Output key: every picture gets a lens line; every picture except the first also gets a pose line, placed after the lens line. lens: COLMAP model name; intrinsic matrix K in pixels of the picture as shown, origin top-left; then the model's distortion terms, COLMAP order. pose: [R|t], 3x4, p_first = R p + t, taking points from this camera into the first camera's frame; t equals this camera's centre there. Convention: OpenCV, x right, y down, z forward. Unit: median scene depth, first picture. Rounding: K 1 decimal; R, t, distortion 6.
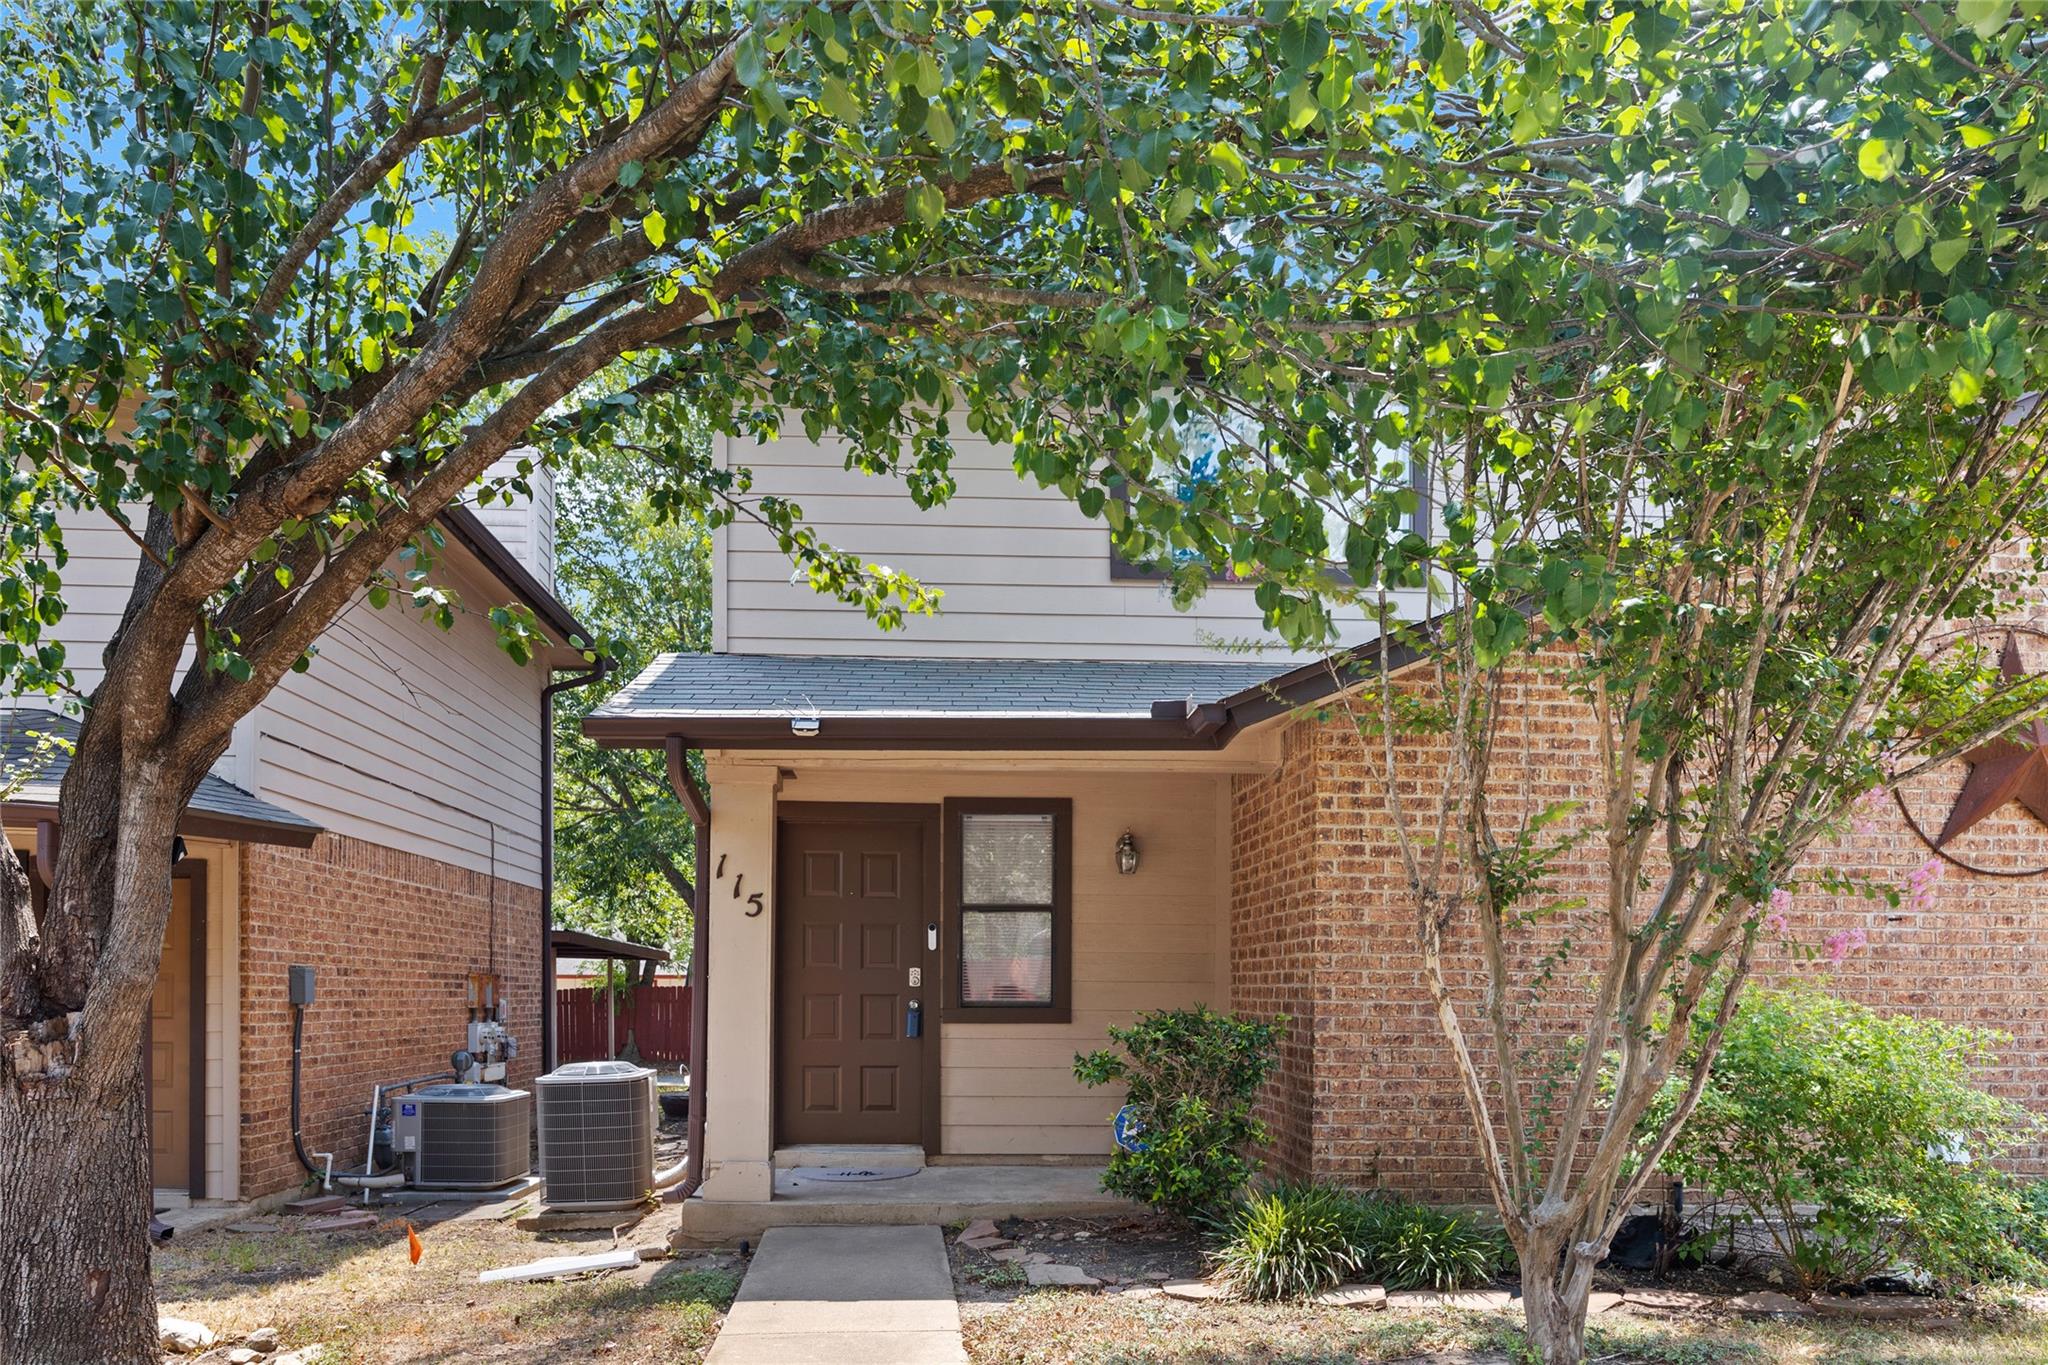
lens RADIAL K [[1292.5, 0, 1025.5], [0, 1292.5, 585.7], [0, 0, 1]] dist [0.002003, -0.000860]
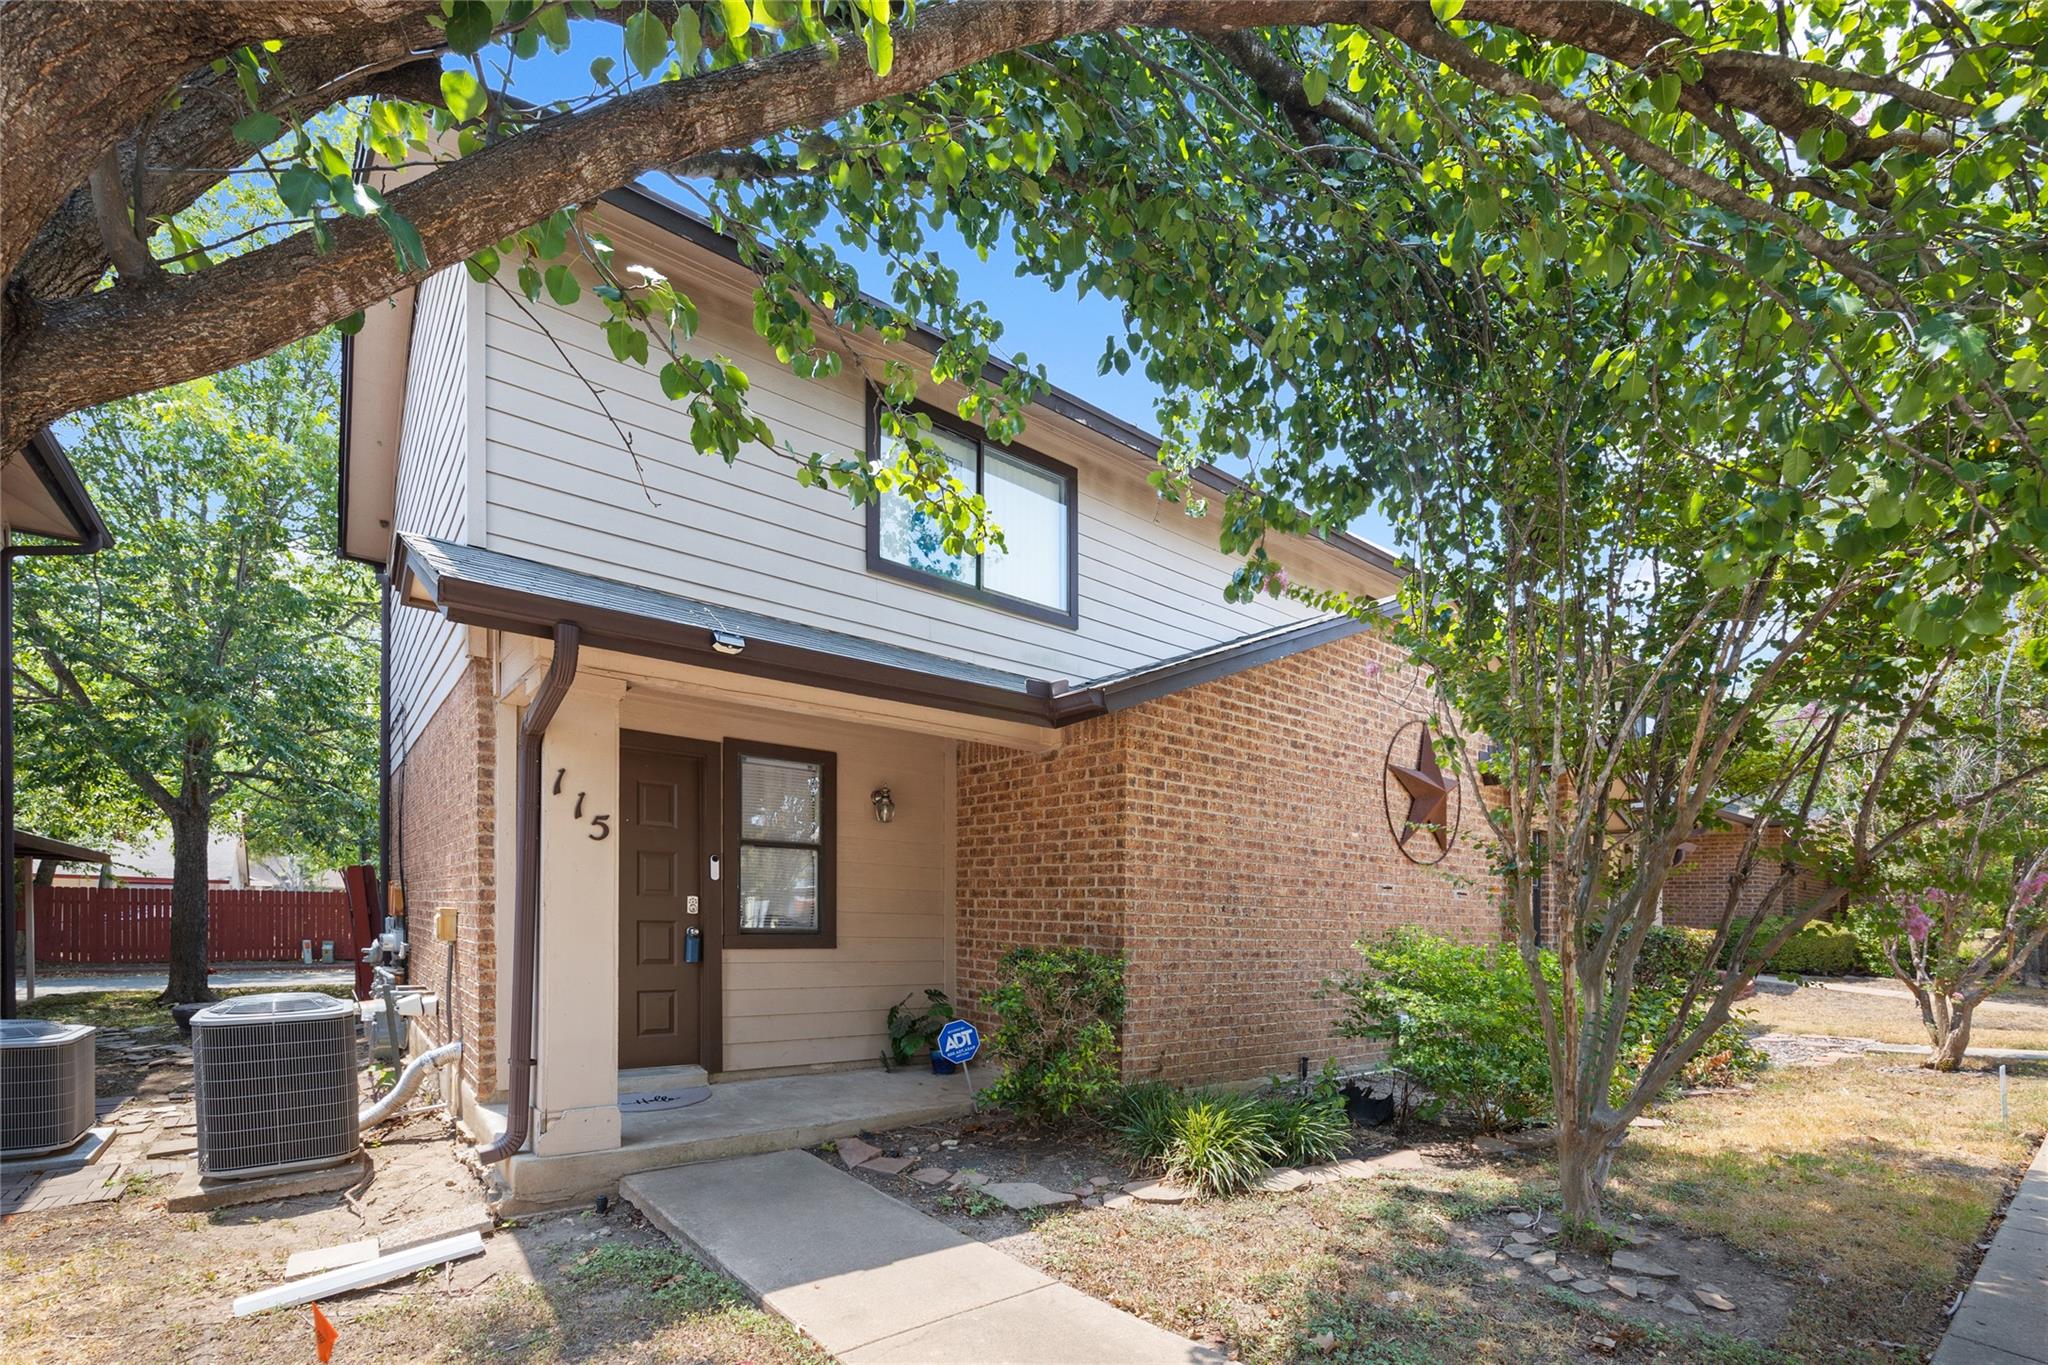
lens RADIAL K [[875.7, 0, 1024.3], [0, 875.7, 733.0], [0, 0, 1]] dist [-0.002445, 0.000145]
pose [[0.817365, 0.132794, 0.560607, -0.298367], [-0.194472, 0.979555, 0.051507, 0.088144], [-0.542305, -0.151123, 0.826479, 0.325835]]
